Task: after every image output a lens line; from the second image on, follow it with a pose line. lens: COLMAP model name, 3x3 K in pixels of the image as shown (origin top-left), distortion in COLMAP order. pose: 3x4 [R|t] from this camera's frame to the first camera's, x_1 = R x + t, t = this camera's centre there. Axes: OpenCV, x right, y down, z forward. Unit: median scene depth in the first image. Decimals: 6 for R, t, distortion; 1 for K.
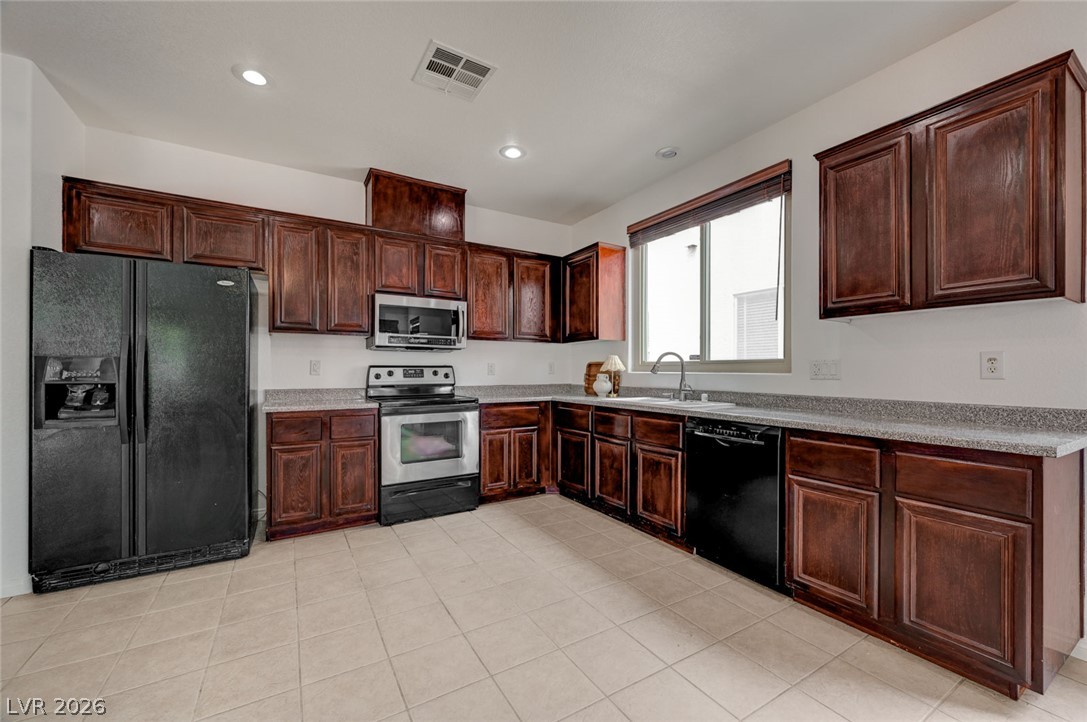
lens RADIAL K [[432.7, 0, 546.1], [0, 432.7, 370.9], [0, 0, 1]] dist [0.000512, 0.000149]
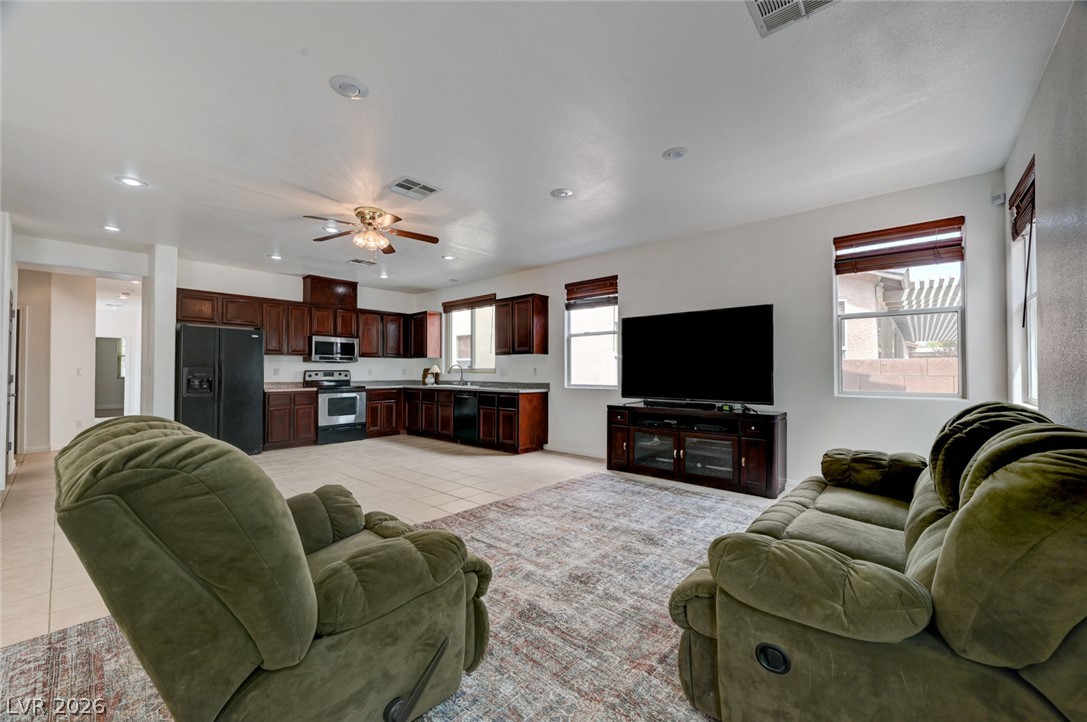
lens RADIAL K [[430.5, 0, 546.8], [0, 430.5, 365.2], [0, 0, 1]] dist [-0.001262, -0.000021]
pose [[0.953608, 0.002618, 0.301039, 0.053455], [0.002729, 0.999846, -0.017341, 0.000727], [-0.301038, 0.017358, 0.953454, -1.263057]]
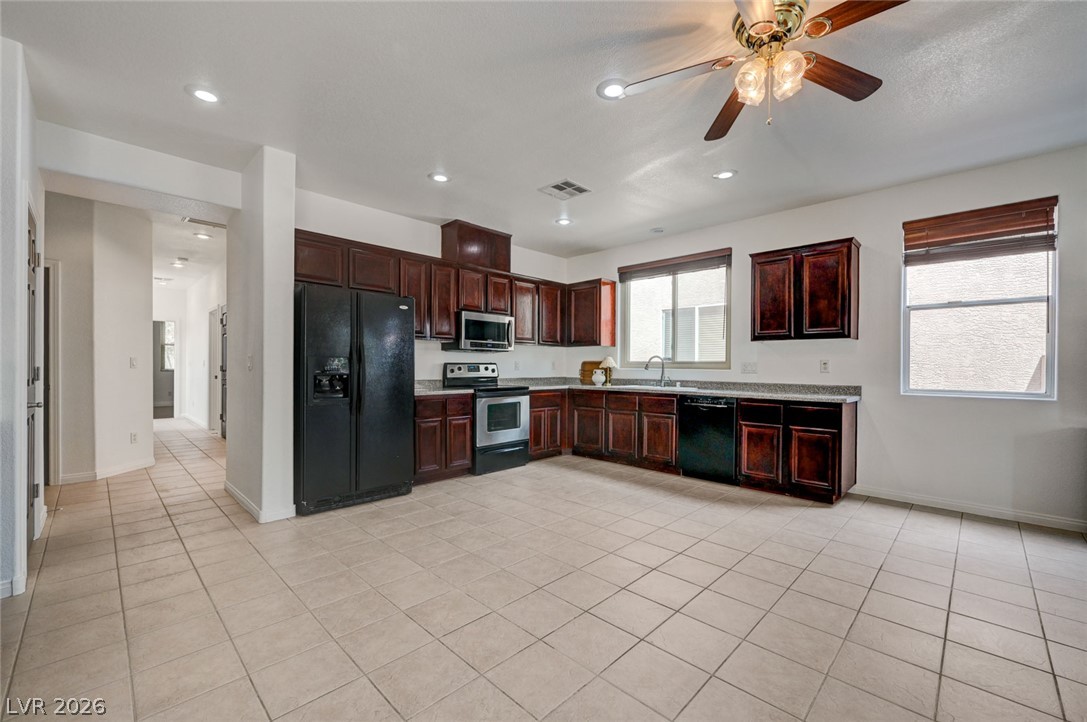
lens RADIAL K [[447.0, 0, 544.1], [0, 447.0, 369.1], [0, 0, 1]] dist [-0.001315, -0.000065]
pose [[0.968391, 0.003606, 0.249411, -0.482287], [-0.004988, 0.999976, 0.004907, -0.001235], [-0.249388, -0.005996, 0.968385, -0.440998]]
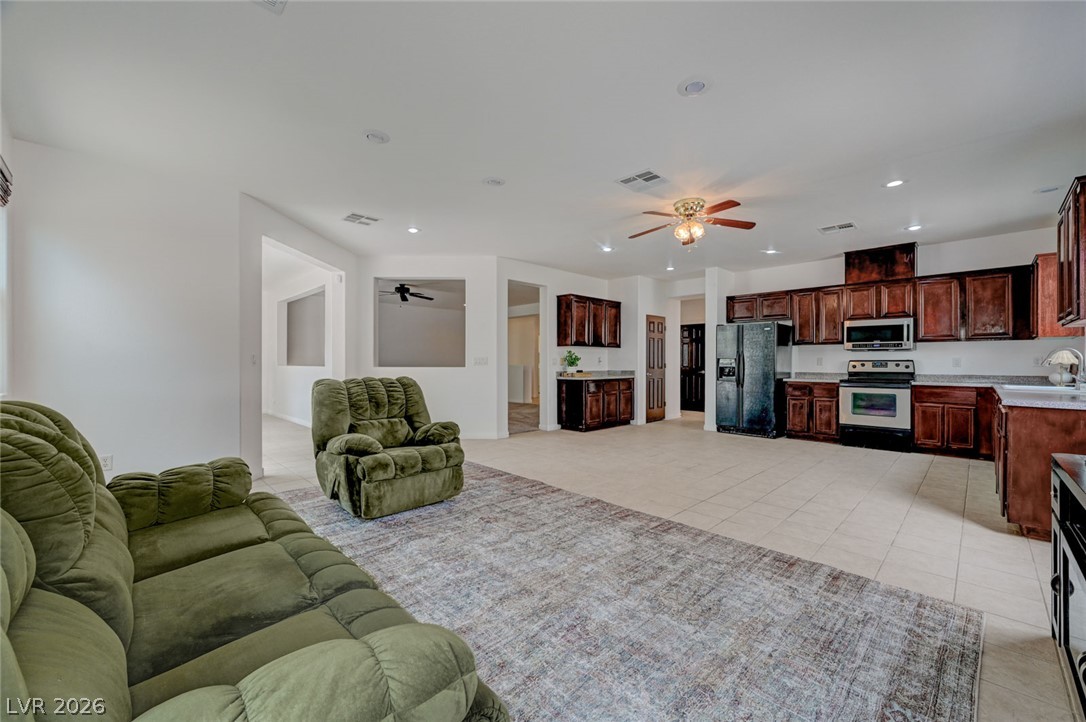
lens RADIAL K [[433.1, 0, 545.3], [0, 433.1, 362.0], [0, 0, 1]] dist [-0.001012, 0.000003]
pose [[0.232486, -0.000838, -0.972599, 1.063521], [-0.003875, 0.999991, -0.001787, 0.002305], [0.972592, 0.004184, 0.232480, -0.641193]]
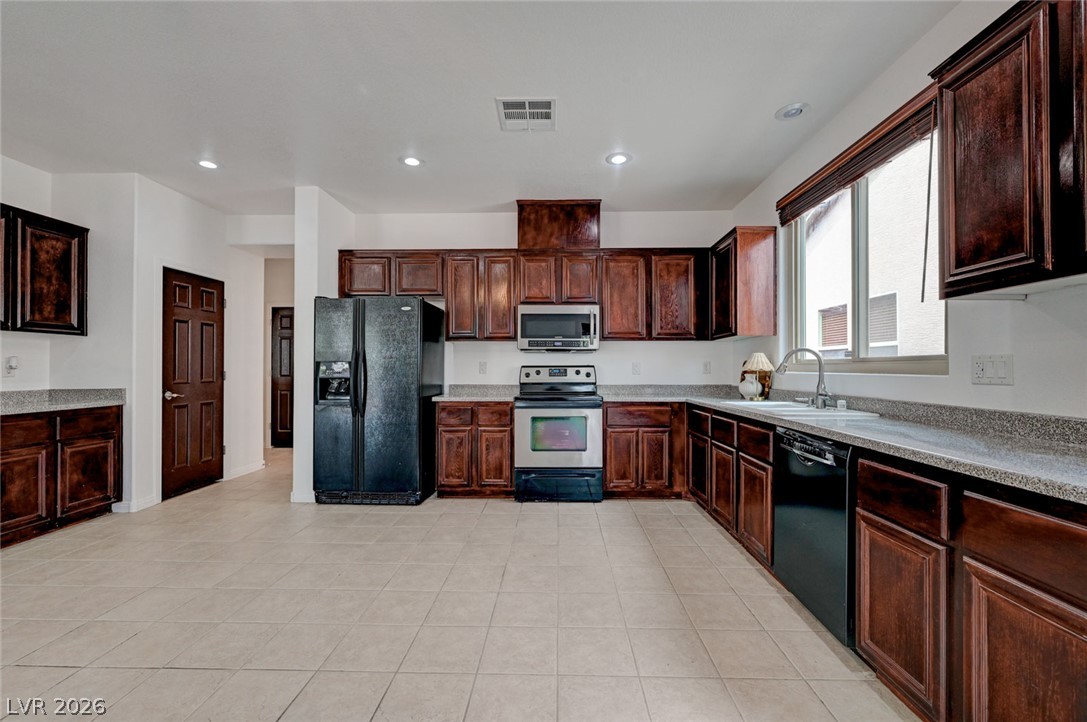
lens RADIAL K [[440.9, 0, 547.8], [0, 440.9, 365.4], [0, 0, 1]] dist [0.000684, 0.000239]
pose [[0.842480, -0.004279, -0.538711, 0.314583], [-0.000586, 0.999961, -0.008860, -0.002832], [0.538727, 0.007780, 0.842444, 0.025556]]
